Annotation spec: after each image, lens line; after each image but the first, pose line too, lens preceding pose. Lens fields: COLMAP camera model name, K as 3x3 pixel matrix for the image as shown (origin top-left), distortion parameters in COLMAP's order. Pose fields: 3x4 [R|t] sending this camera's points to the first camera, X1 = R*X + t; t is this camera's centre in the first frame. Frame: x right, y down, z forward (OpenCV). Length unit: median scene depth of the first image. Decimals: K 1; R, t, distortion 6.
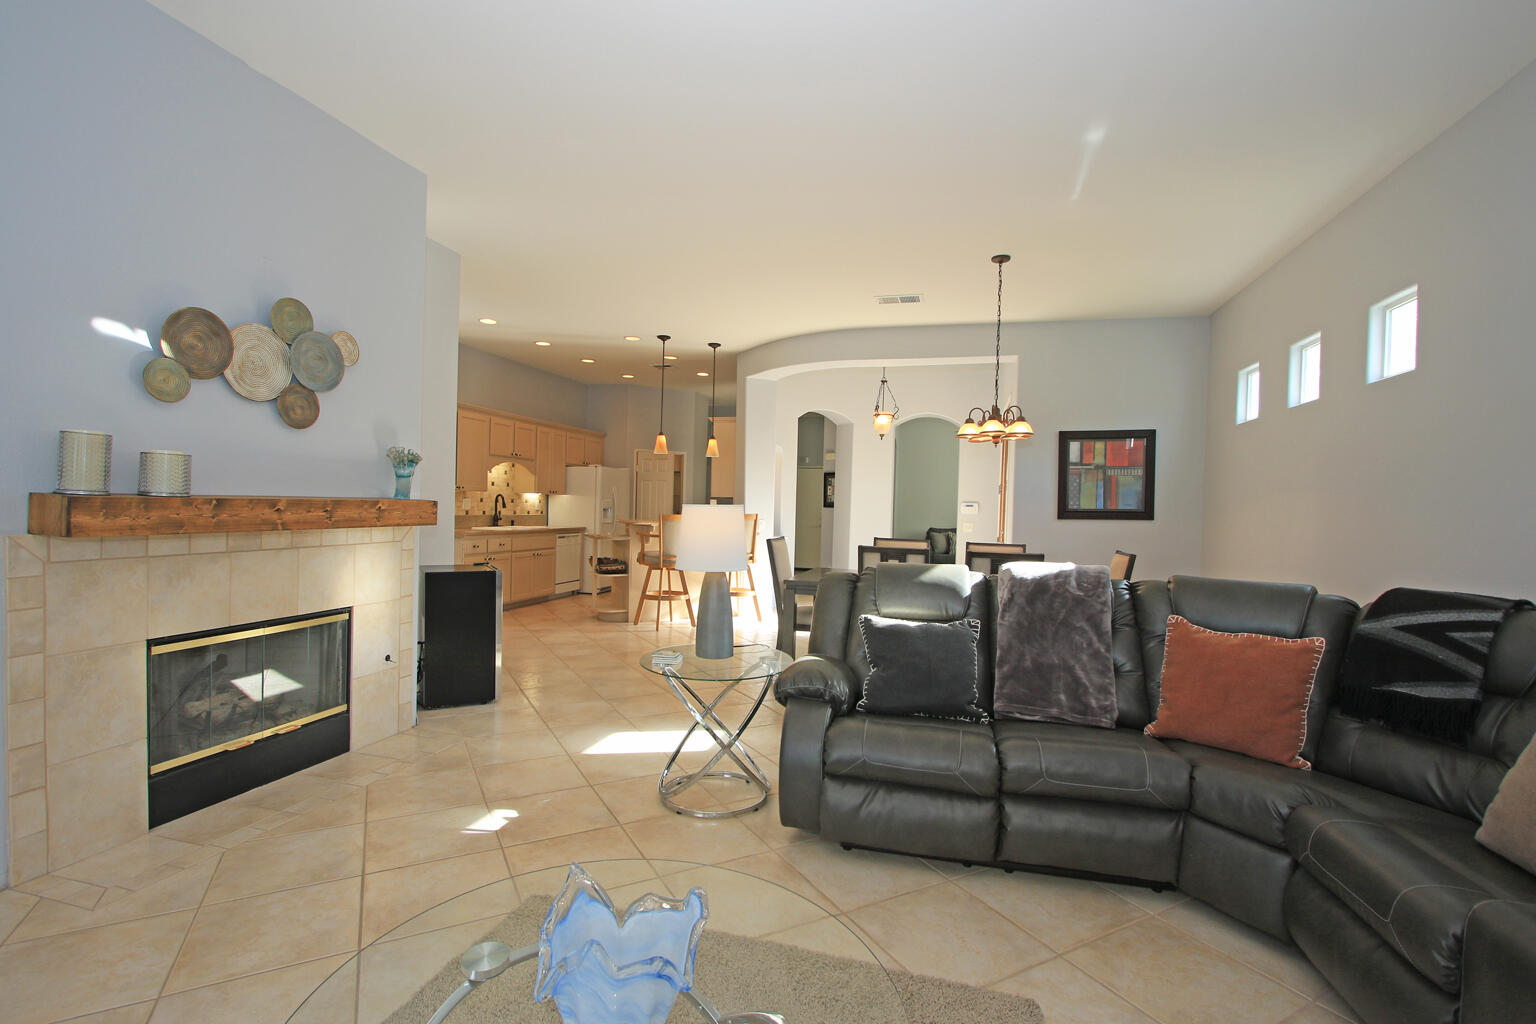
lens RADIAL K [[703.9, 0, 762.4], [0, 703.9, 524.9], [0, 0, 1]] dist [-0.016253, 0.000102]
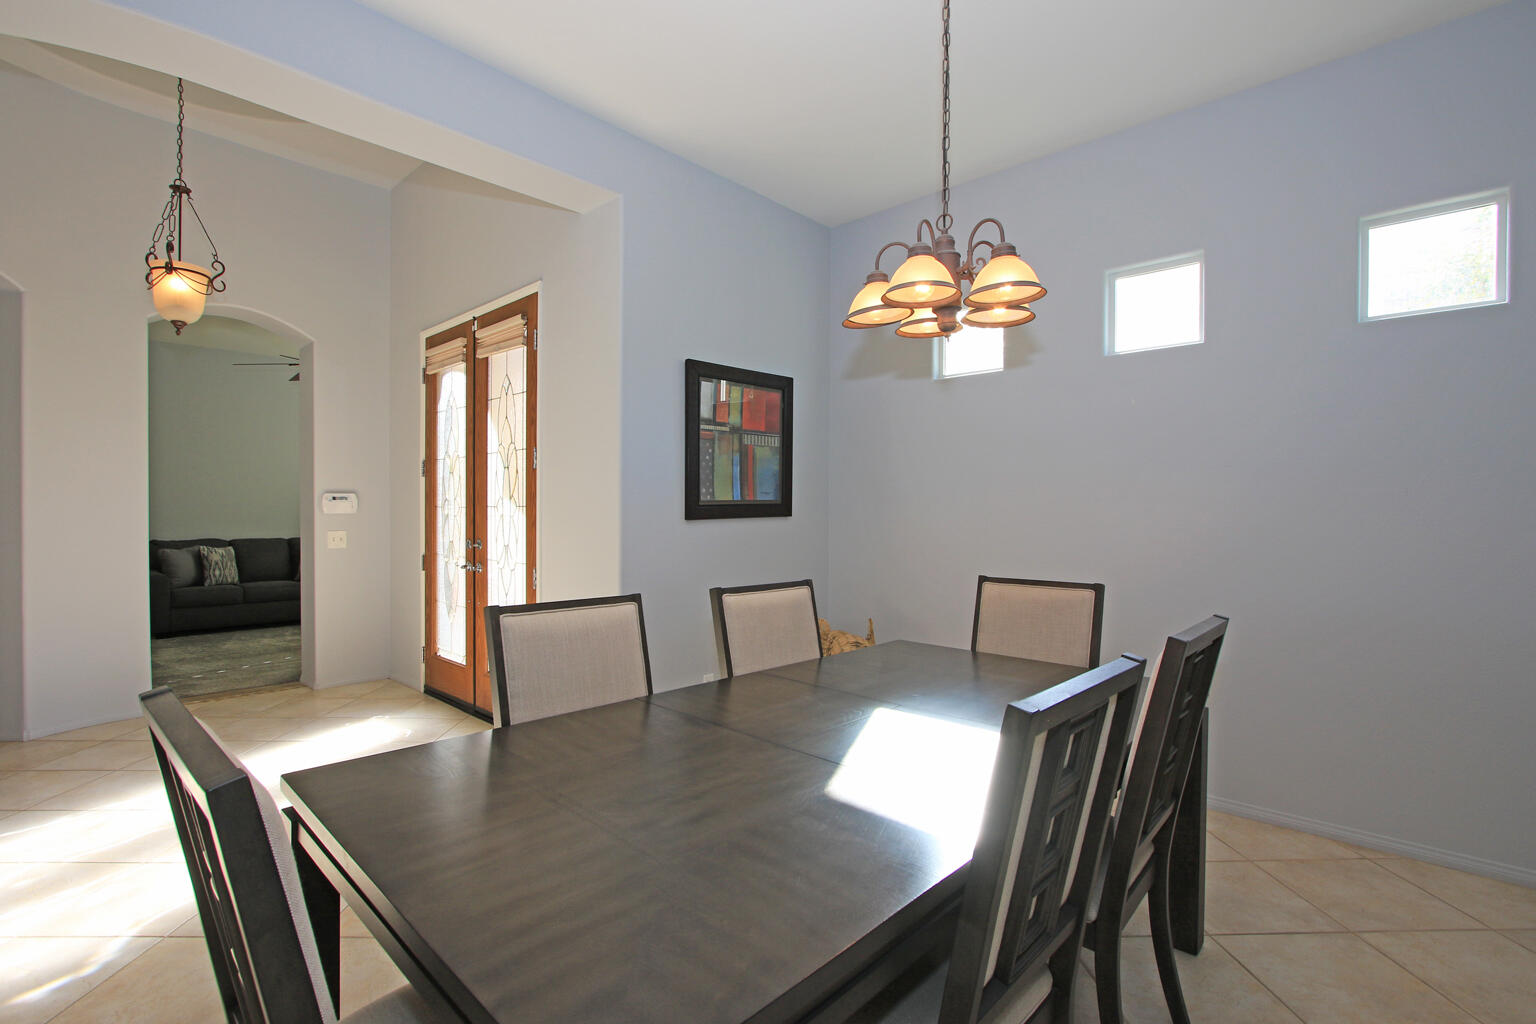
lens RADIAL K [[713.9, 0, 759.0], [0, 713.9, 519.9], [0, 0, 1]] dist [-0.014724, 0.000765]
pose [[0.471134, -0.038822, 0.881207, -0.056968], [0.033951, 0.999089, 0.025864, -0.028899], [-0.881408, 0.017732, 0.472023, 0.941557]]
